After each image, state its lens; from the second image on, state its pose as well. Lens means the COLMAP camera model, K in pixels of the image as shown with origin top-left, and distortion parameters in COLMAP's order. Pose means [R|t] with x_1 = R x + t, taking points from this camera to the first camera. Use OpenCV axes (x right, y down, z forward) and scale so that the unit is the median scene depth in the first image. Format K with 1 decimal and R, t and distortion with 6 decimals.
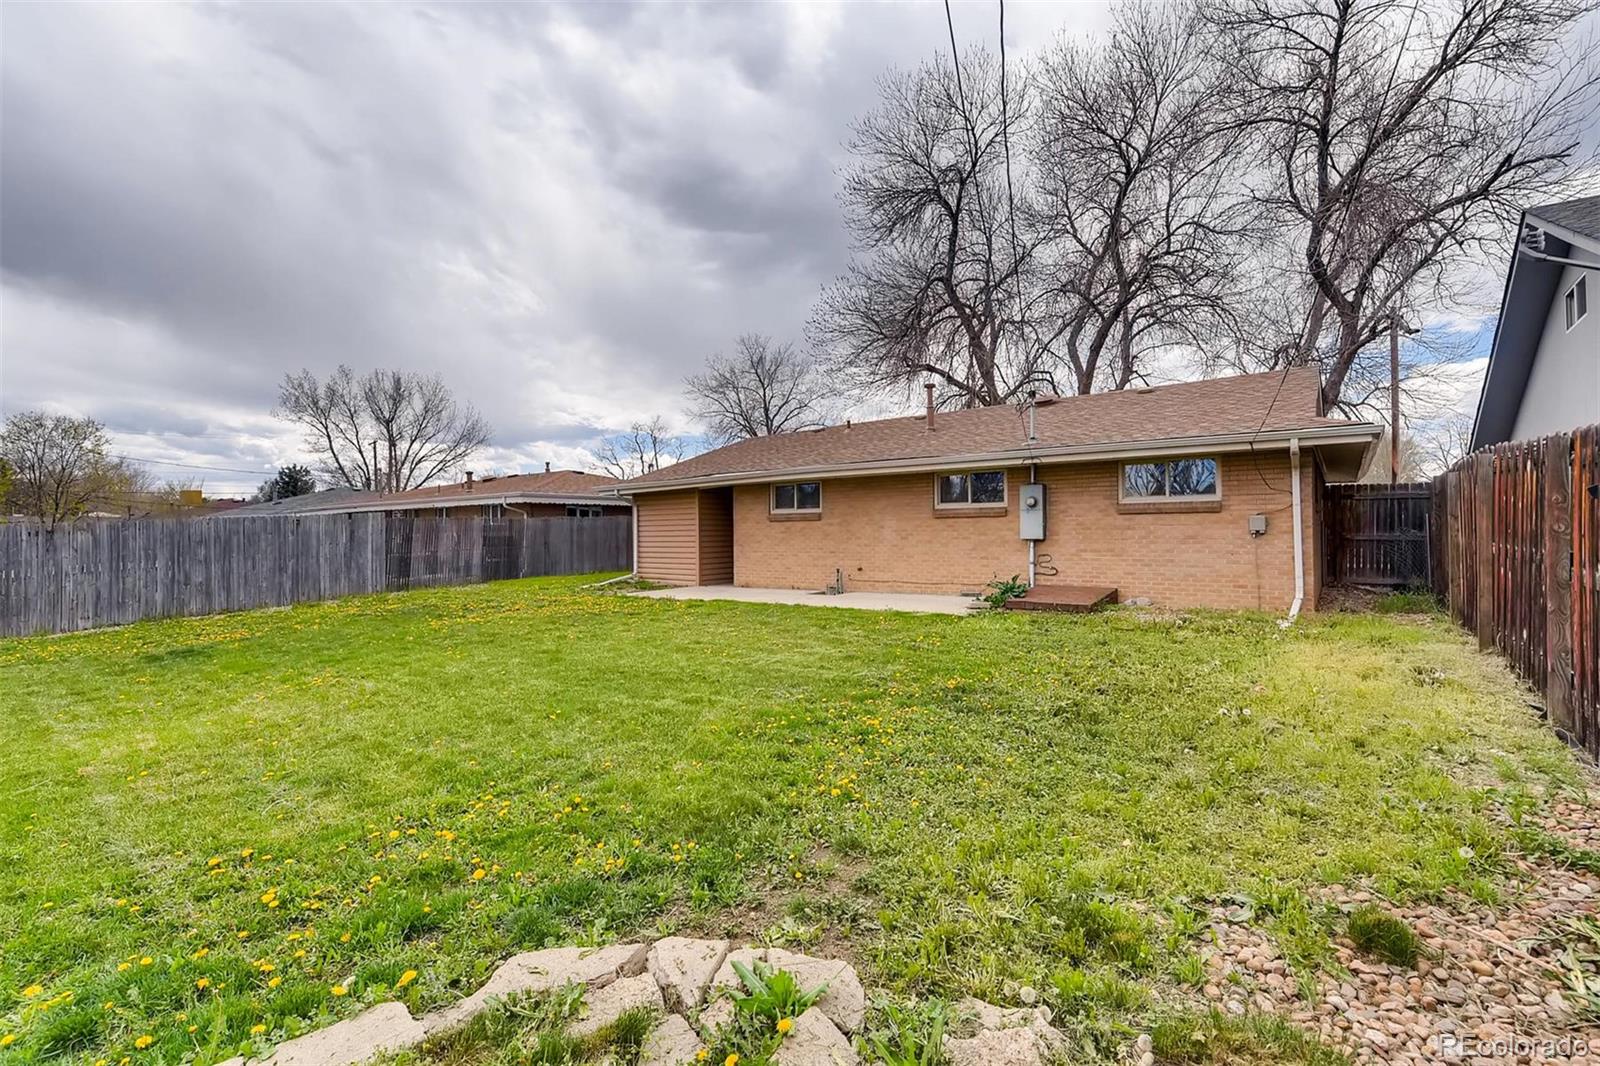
lens RADIAL K [[717.4, 0, 807.9], [0, 717.4, 544.3], [0, 0, 1]] dist [0.023867, -0.000200]
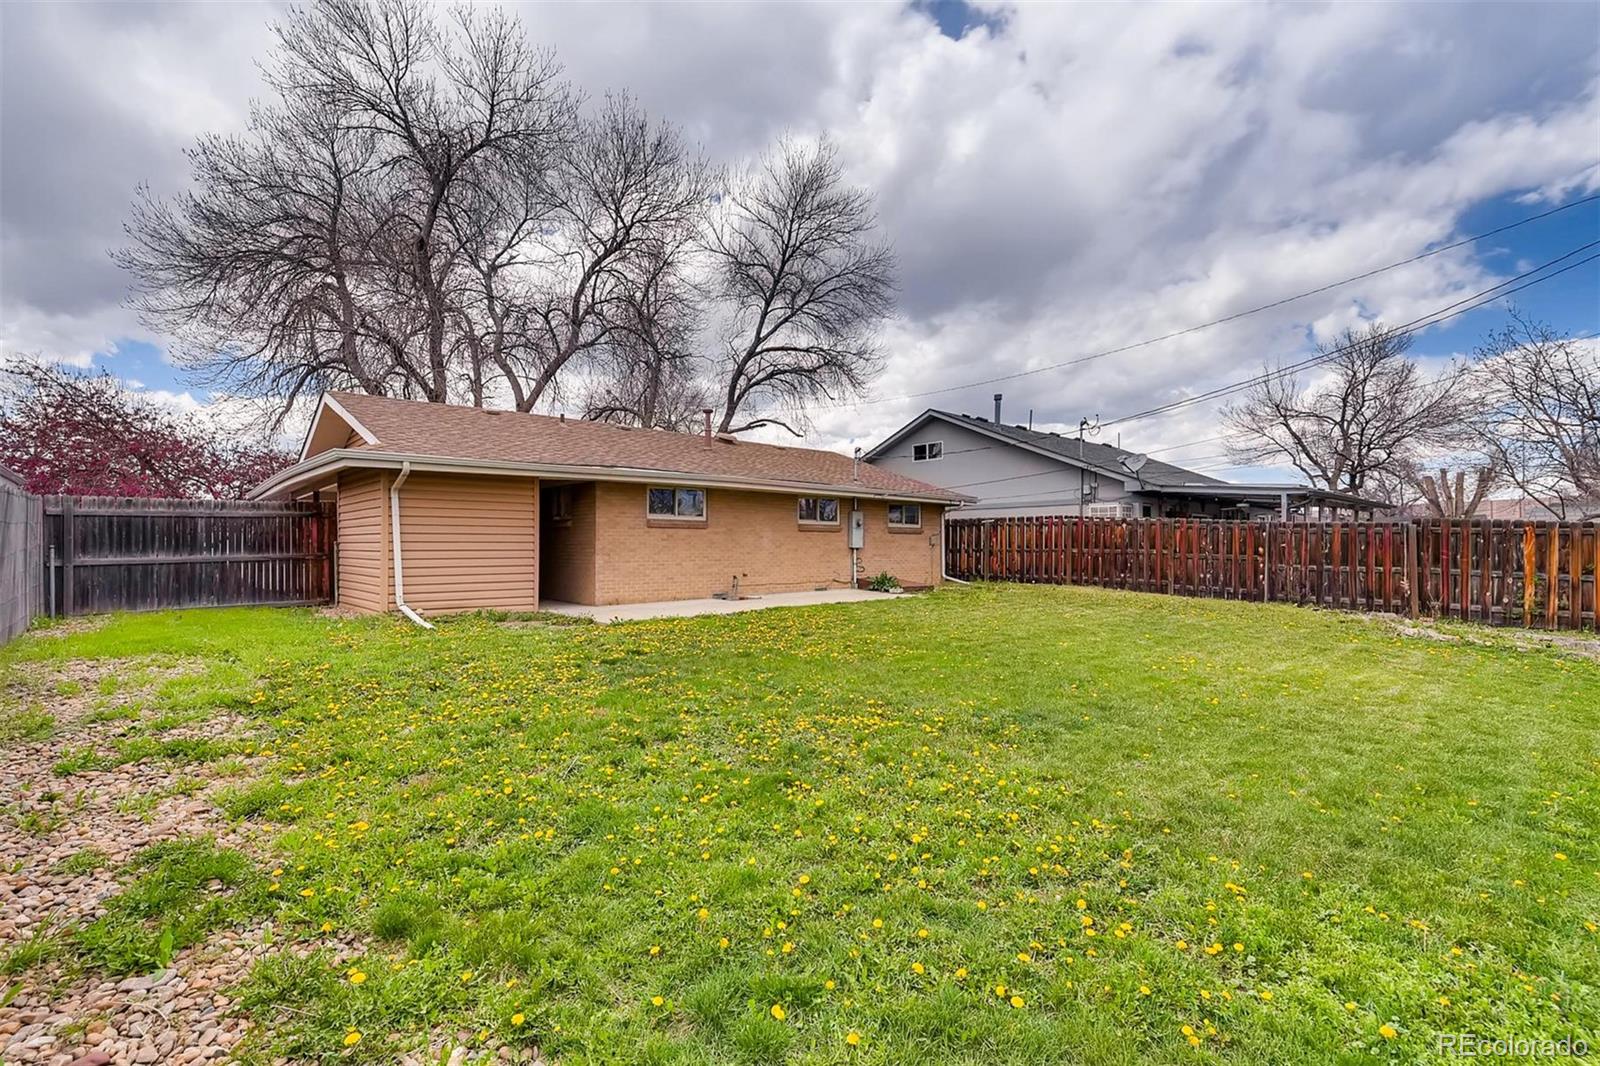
lens RADIAL K [[717.4, 0, 807.9], [0, 717.4, 544.3], [0, 0, 1]] dist [0.023867, -0.000200]
pose [[0.187053, 0.011192, 0.982286, -0.964240], [0.012584, 0.999826, -0.013788, 0.004113], [-0.982269, 0.014941, 0.186879, 0.695088]]
